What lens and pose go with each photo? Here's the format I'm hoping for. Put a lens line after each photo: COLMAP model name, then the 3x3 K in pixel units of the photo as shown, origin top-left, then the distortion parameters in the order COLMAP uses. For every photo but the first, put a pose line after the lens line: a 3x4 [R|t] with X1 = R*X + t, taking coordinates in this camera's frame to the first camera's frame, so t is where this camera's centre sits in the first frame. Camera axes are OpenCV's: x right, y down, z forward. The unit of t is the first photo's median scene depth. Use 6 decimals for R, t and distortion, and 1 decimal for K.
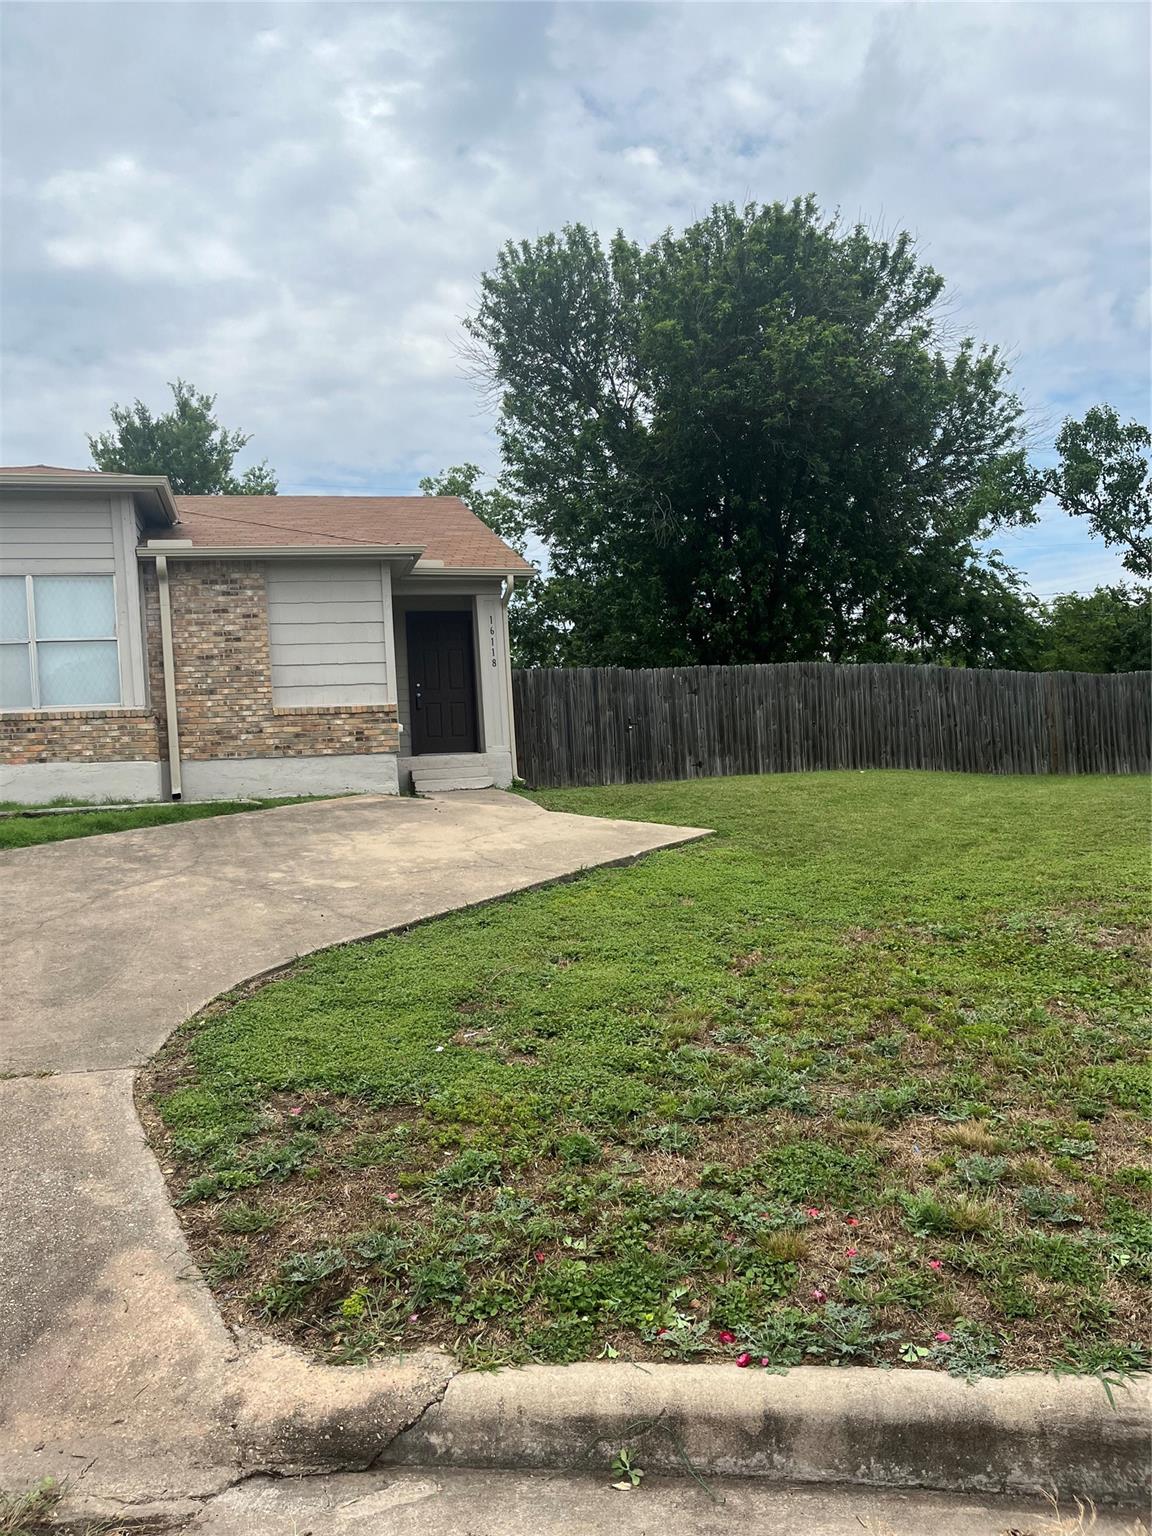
lens RADIAL K [[1162.5, 0, 568.3], [0, 1162.5, 789.3], [0, 0, 1]] dist [0.068851, -0.104141]
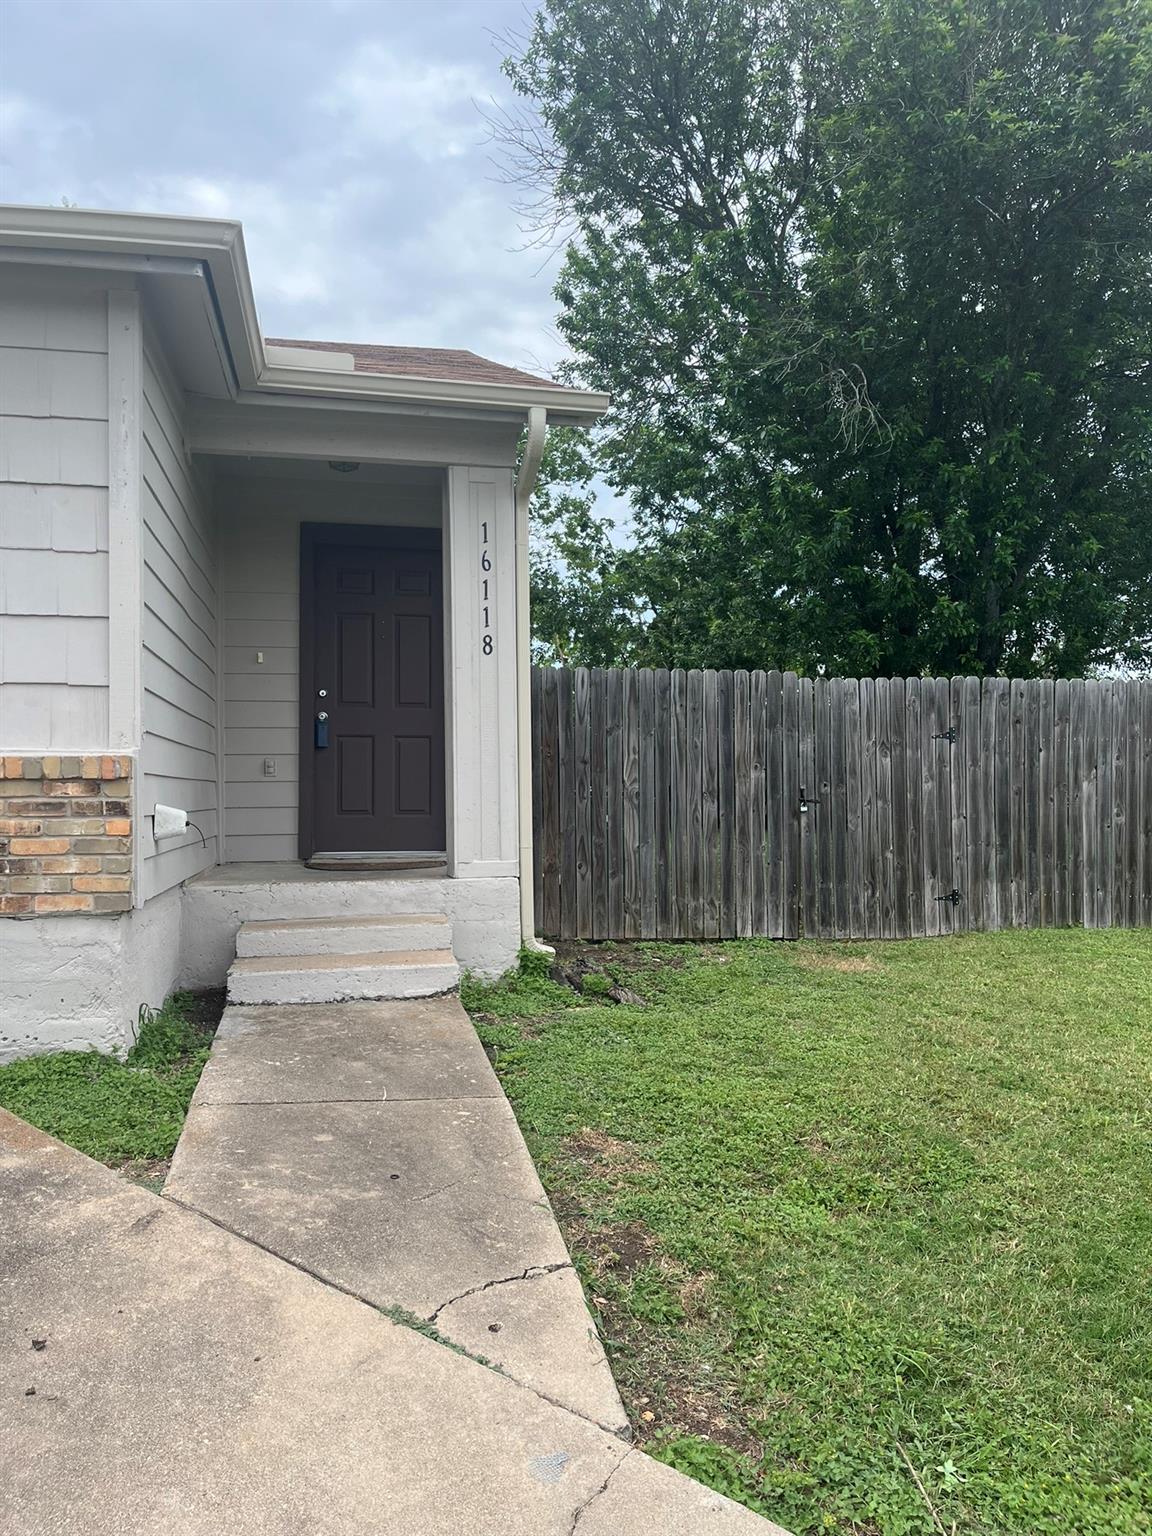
lens RADIAL K [[1162.5, 0, 577.5], [0, 1162.5, 781.7], [0, 0, 1]] dist [0.068851, -0.104141]
pose [[0.997945, 0.047903, -0.042554, -0.013928], [-0.048464, 0.998750, -0.012253, -0.054147], [0.041914, 0.014290, 0.999019, 0.555274]]
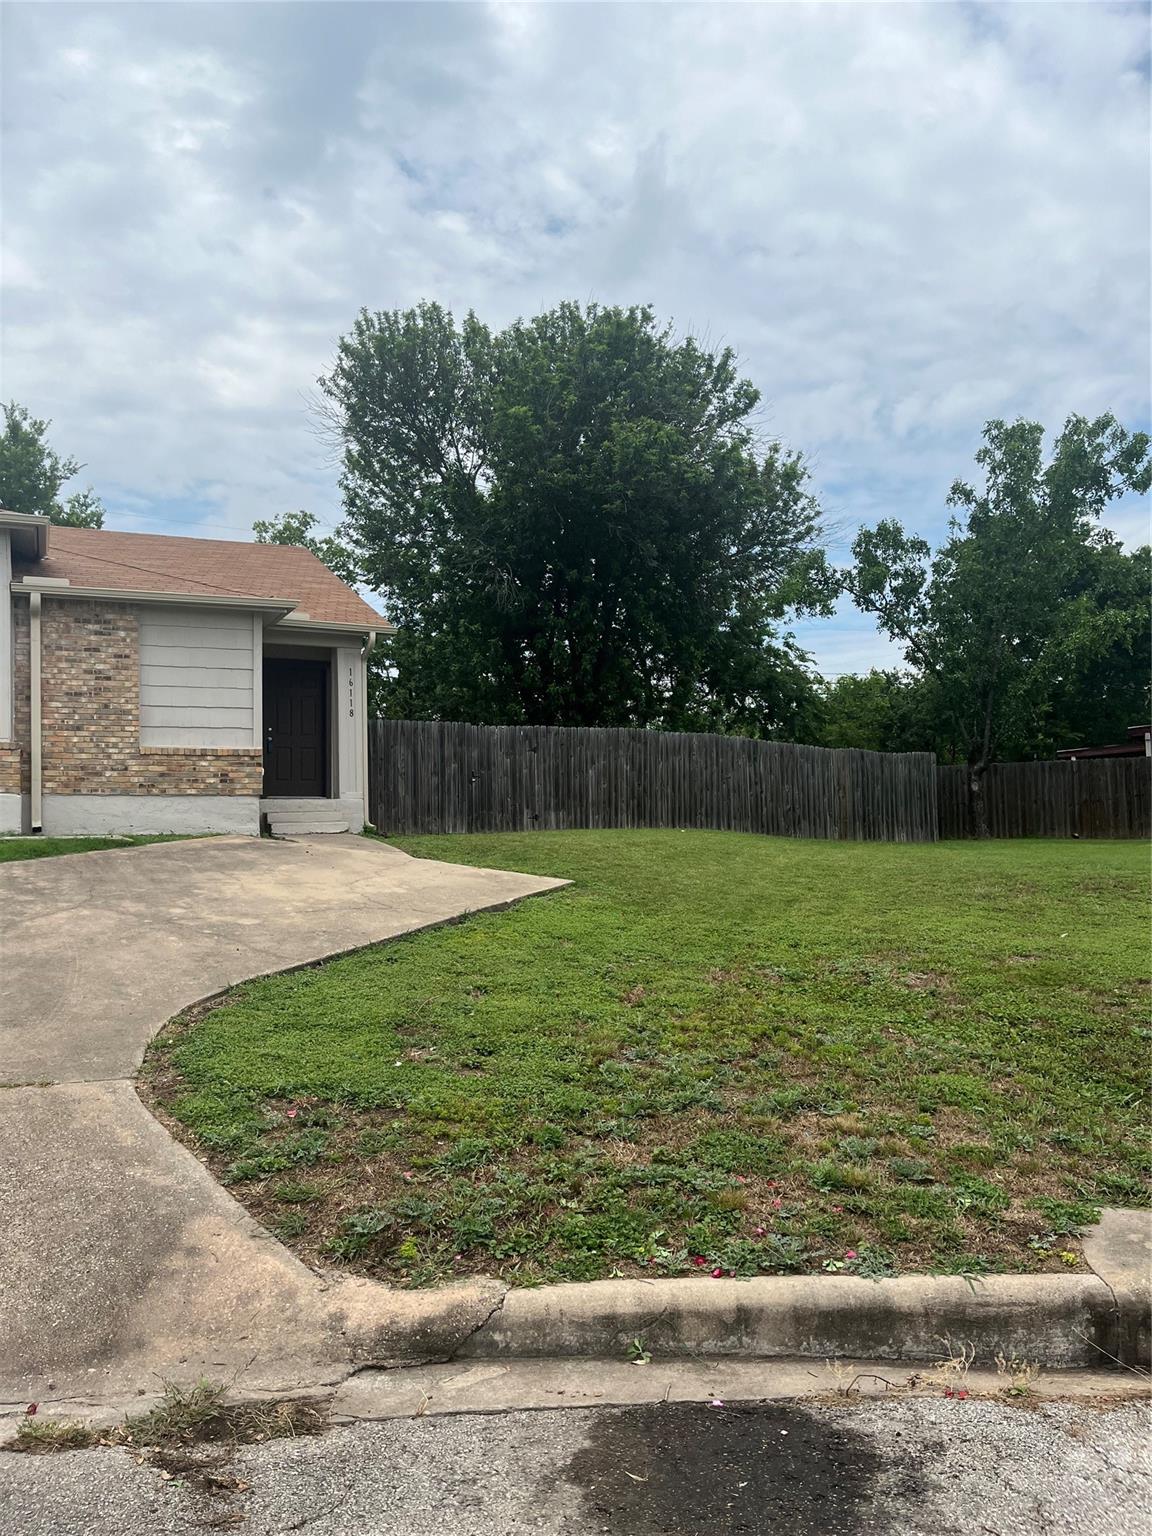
lens RADIAL K [[1162.5, 0, 570.2], [0, 1162.5, 780.2], [0, 0, 1]] dist [0.068851, -0.104141]
pose [[0.982801, 0.048521, 0.178177, -0.048930], [-0.039997, 0.997891, -0.051126, -0.002379], [-0.180282, 0.043120, 0.982669, -0.057666]]
